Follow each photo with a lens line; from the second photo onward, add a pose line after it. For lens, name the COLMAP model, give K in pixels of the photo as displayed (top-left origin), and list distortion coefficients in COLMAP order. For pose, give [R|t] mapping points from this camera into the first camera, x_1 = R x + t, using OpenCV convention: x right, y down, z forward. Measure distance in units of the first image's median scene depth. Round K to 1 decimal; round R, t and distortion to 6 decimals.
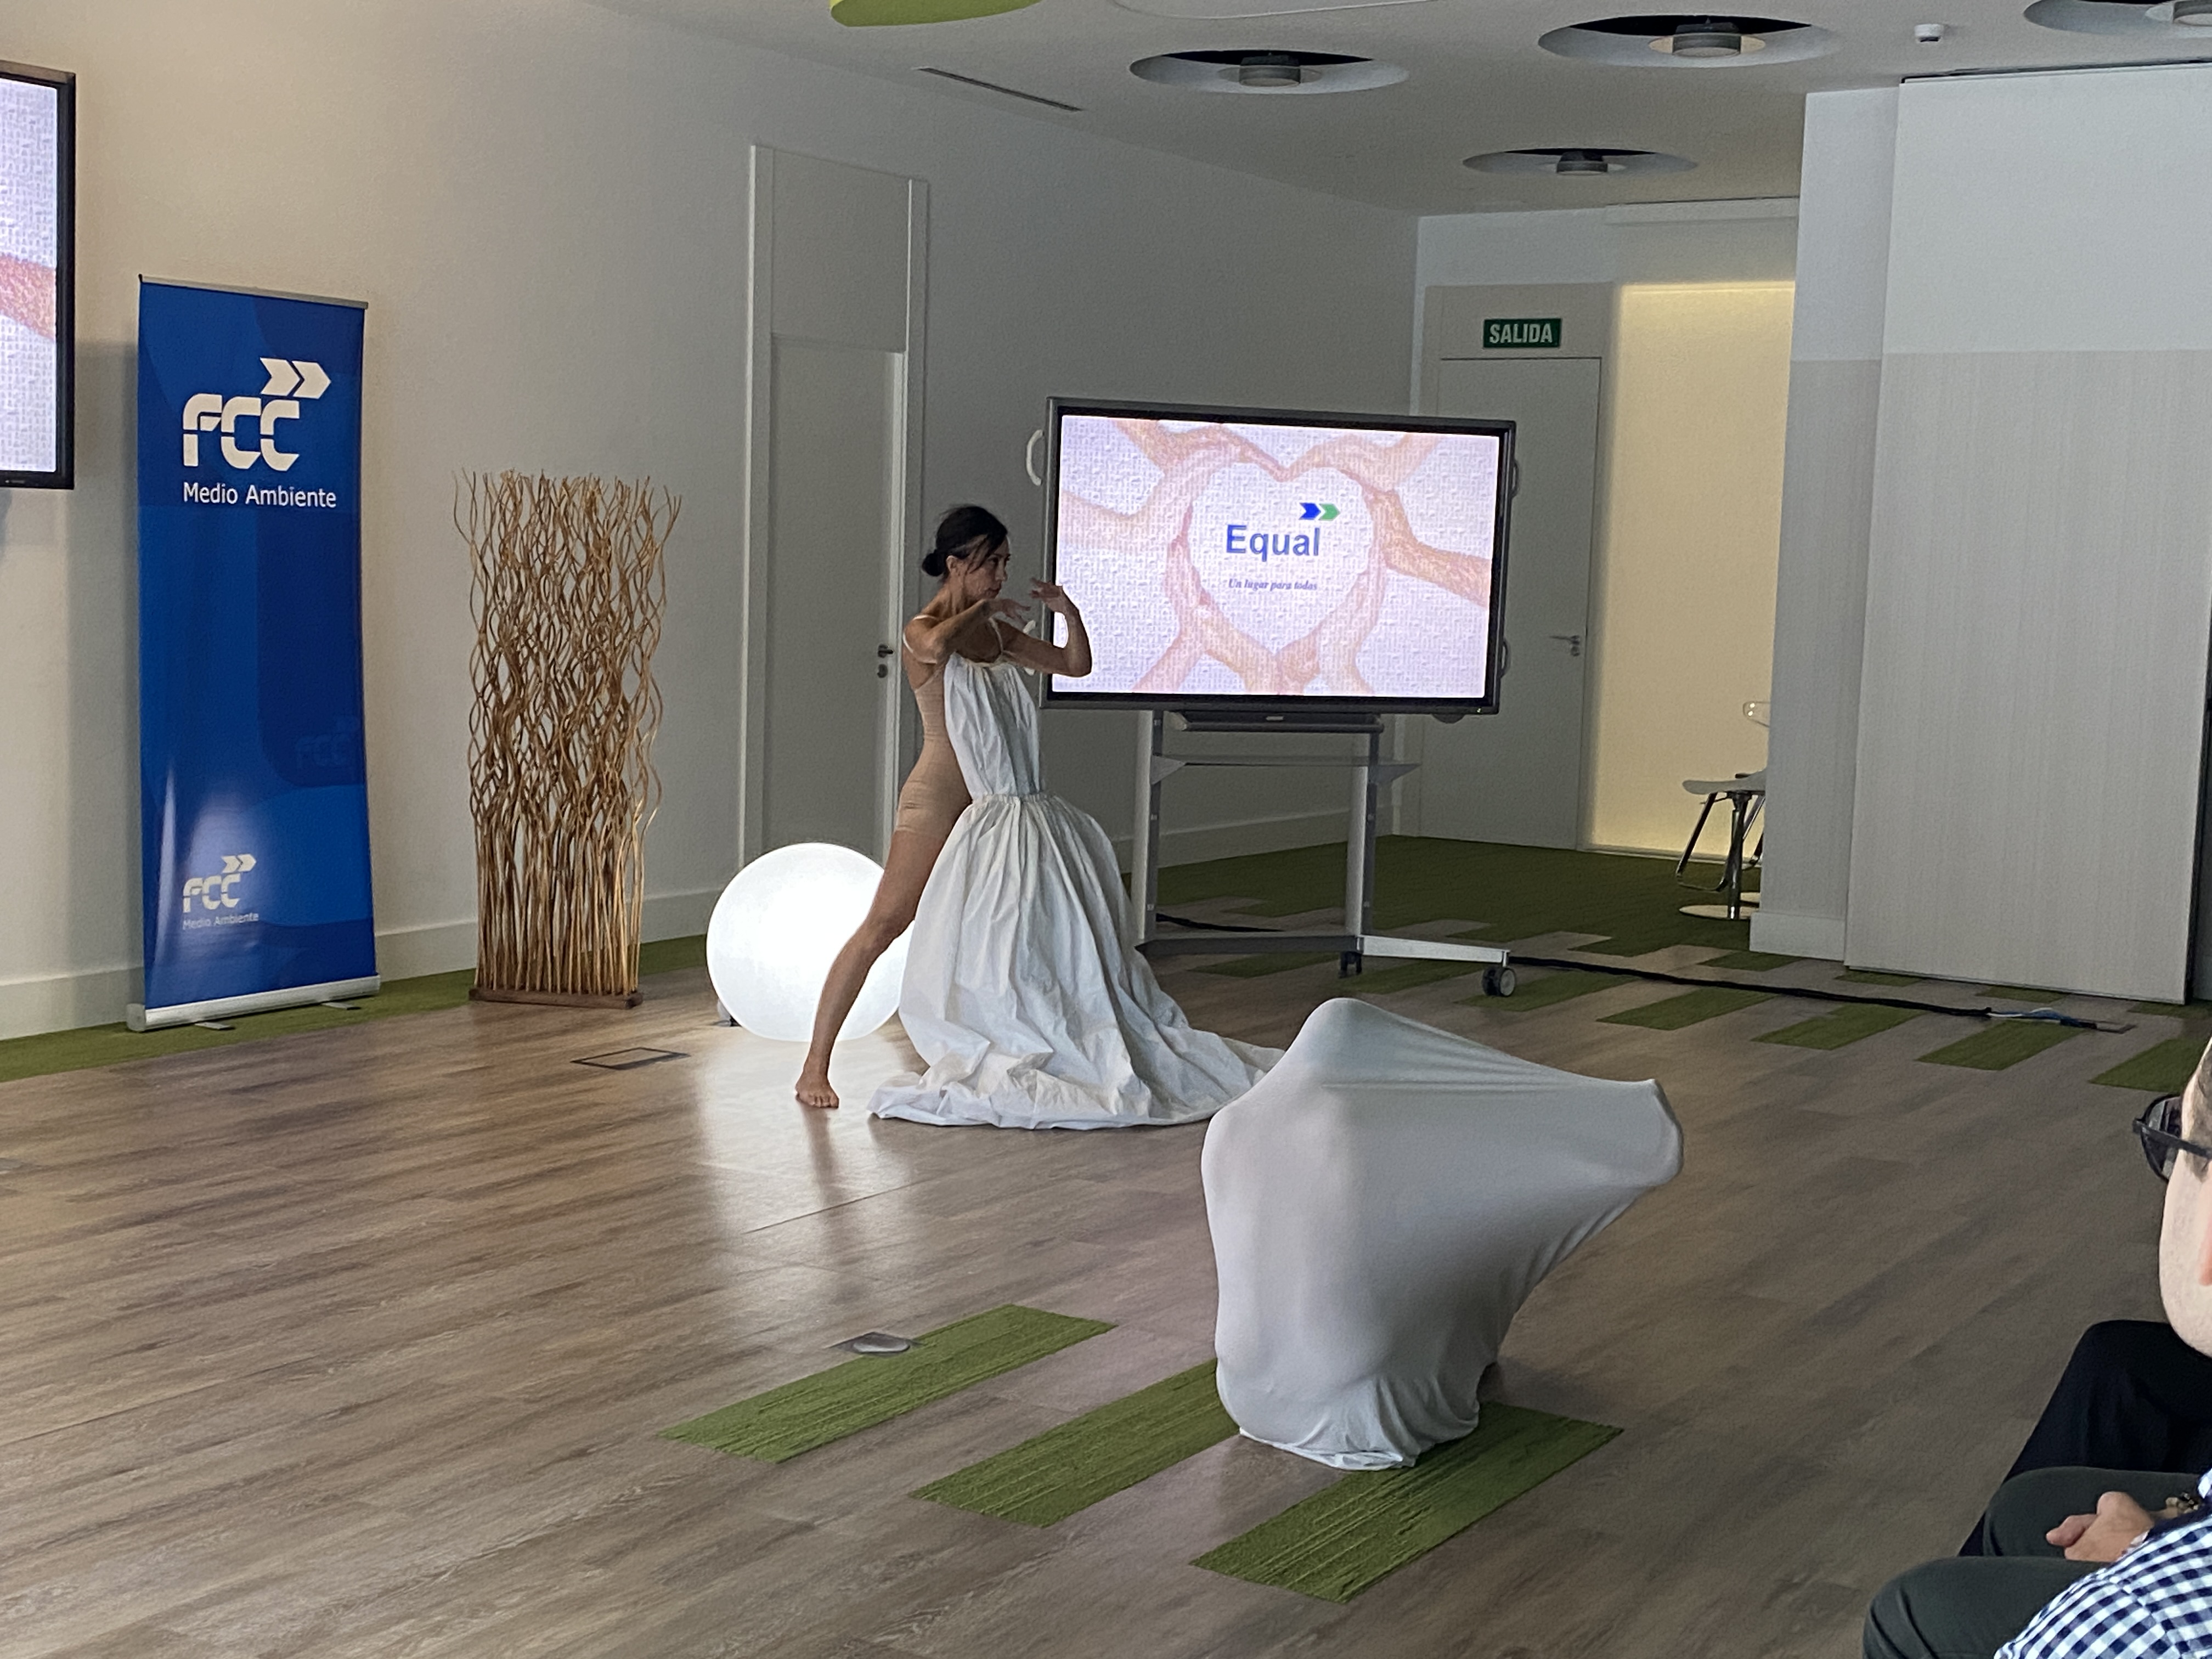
lens RADIAL K [[2944.6, 0, 1172.1], [0, 2944.6, 832.6], [0, 0, 1]] dist [0.051580, 0.000000]
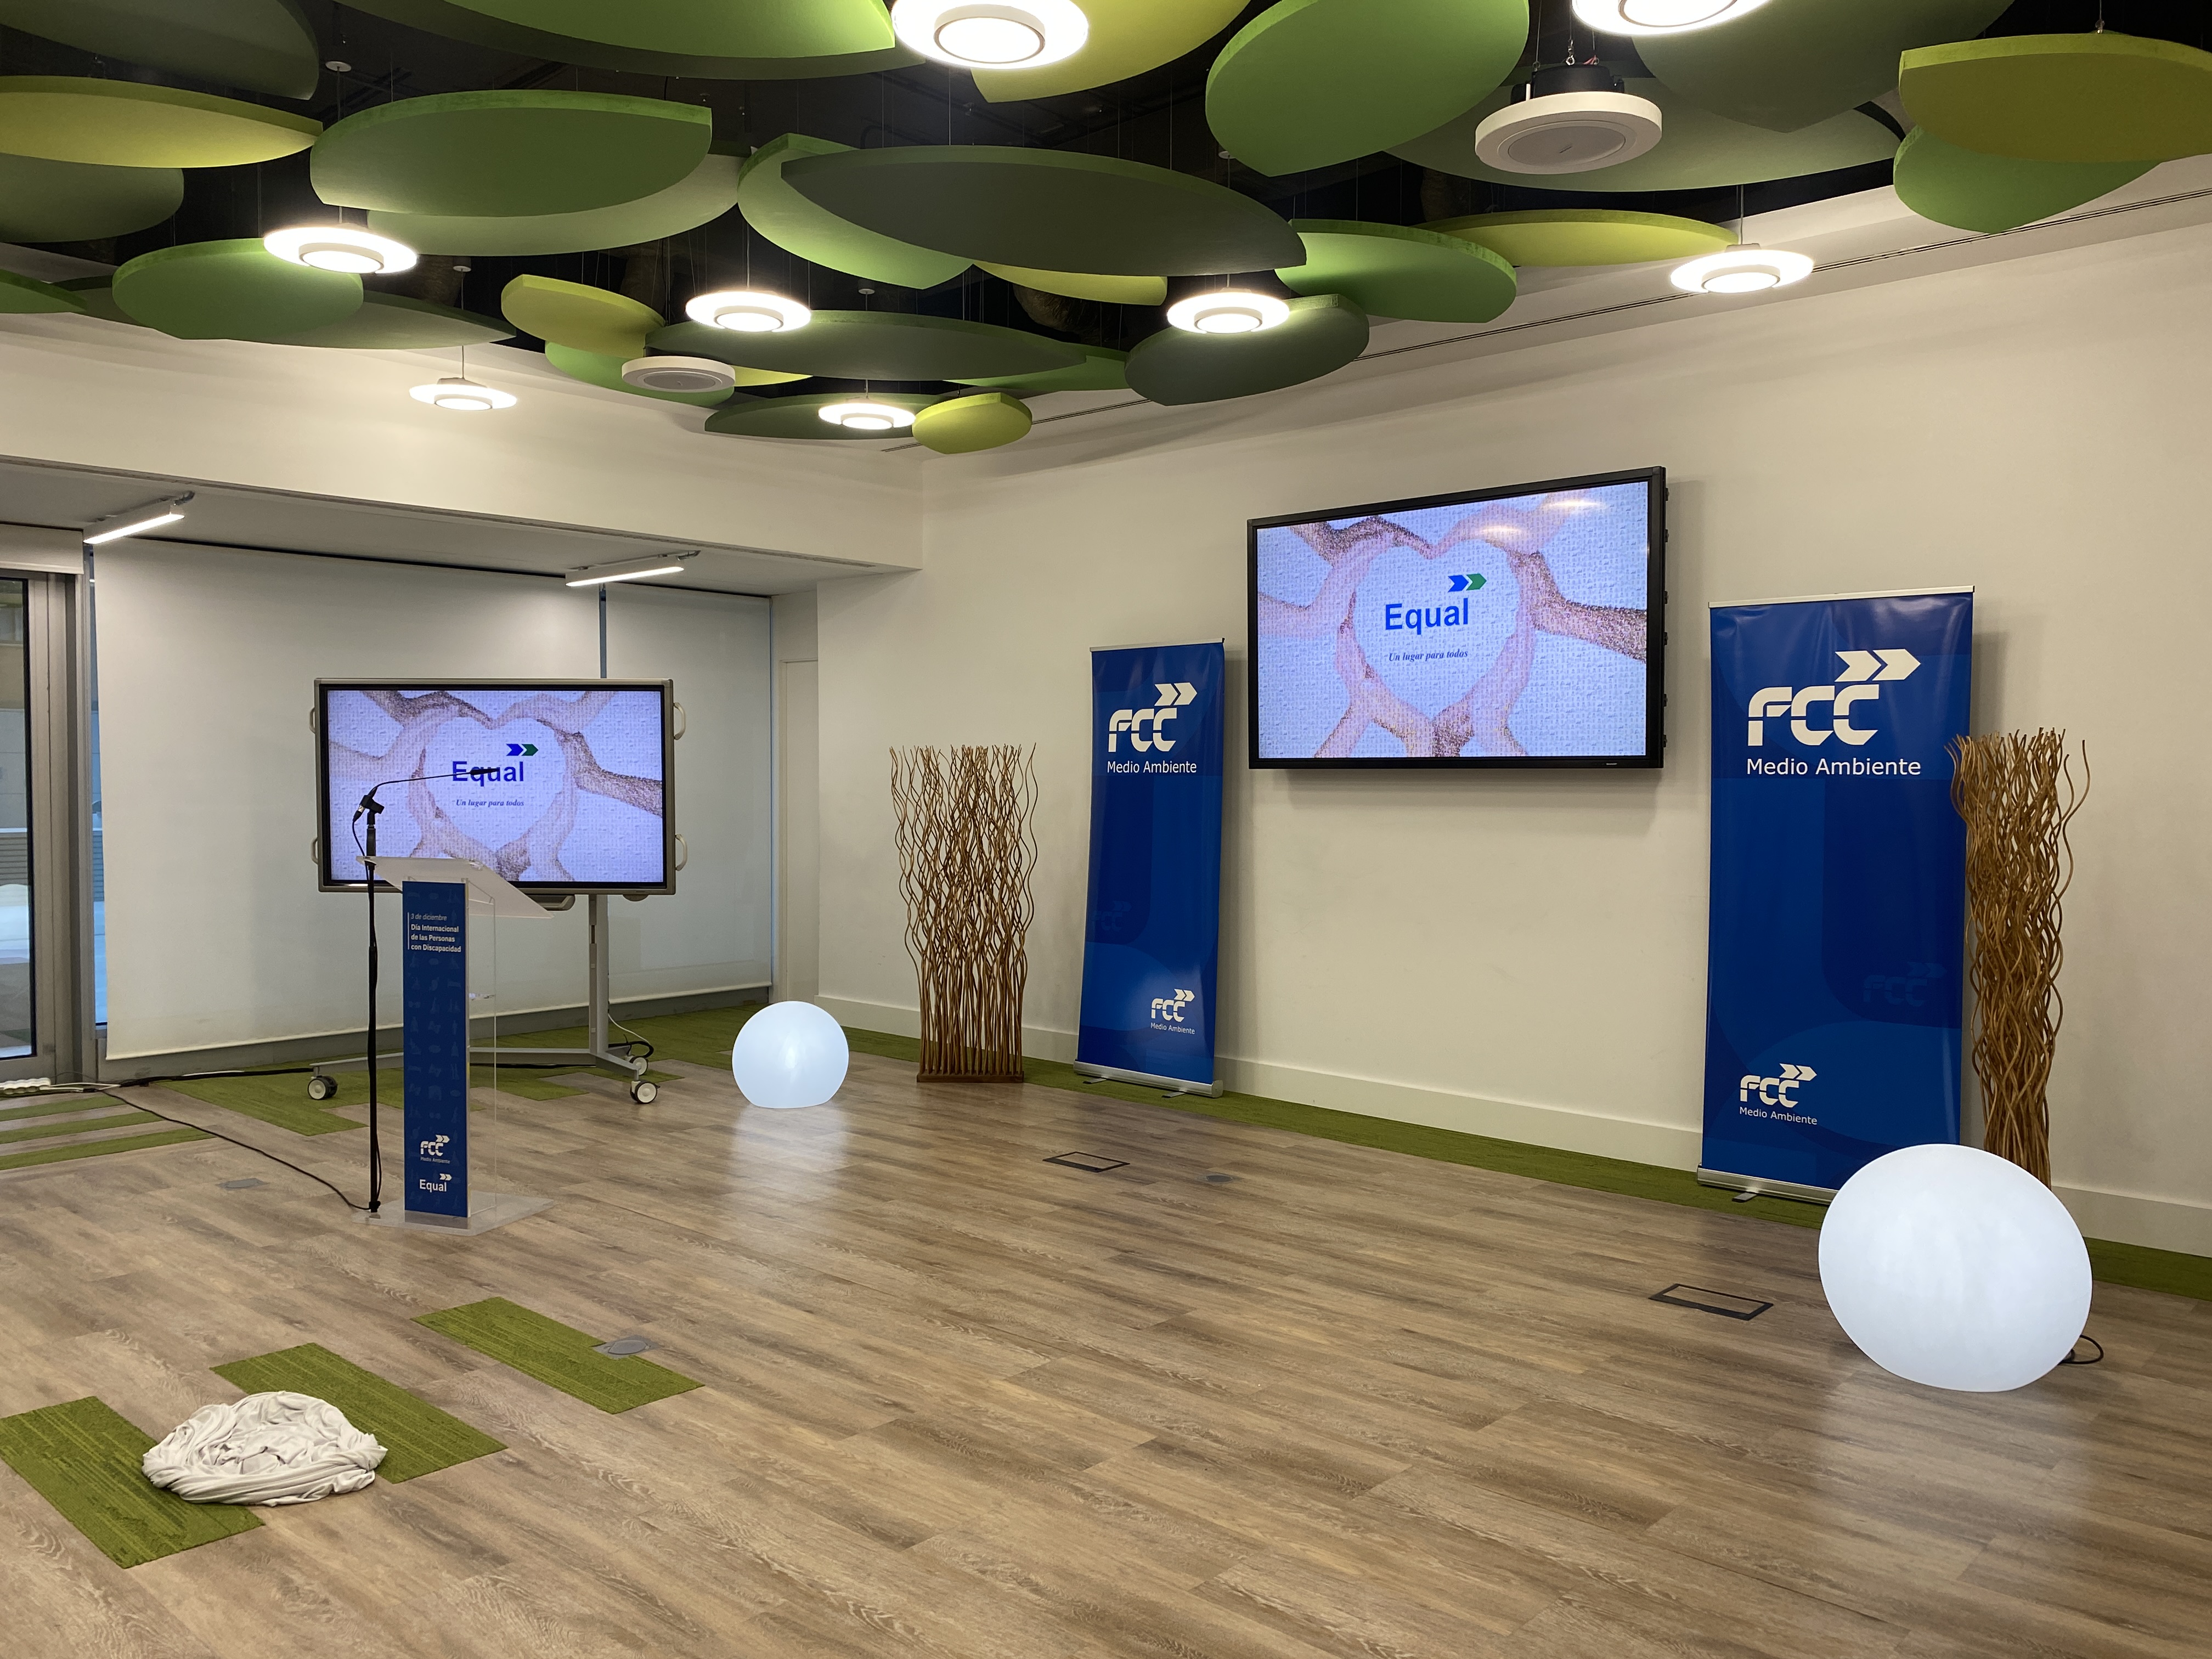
lens RADIAL K [[1672.1, 0, 1123.5], [0, 1672.1, 831.1], [0, 0, 1]] dist [0.076041, -0.115504]
pose [[-0.190296, 0.000850, -0.981726, 0.413630], [-0.105949, 0.994141, 0.021398, -0.073315], [0.975993, 0.108085, -0.189091, 0.861325]]
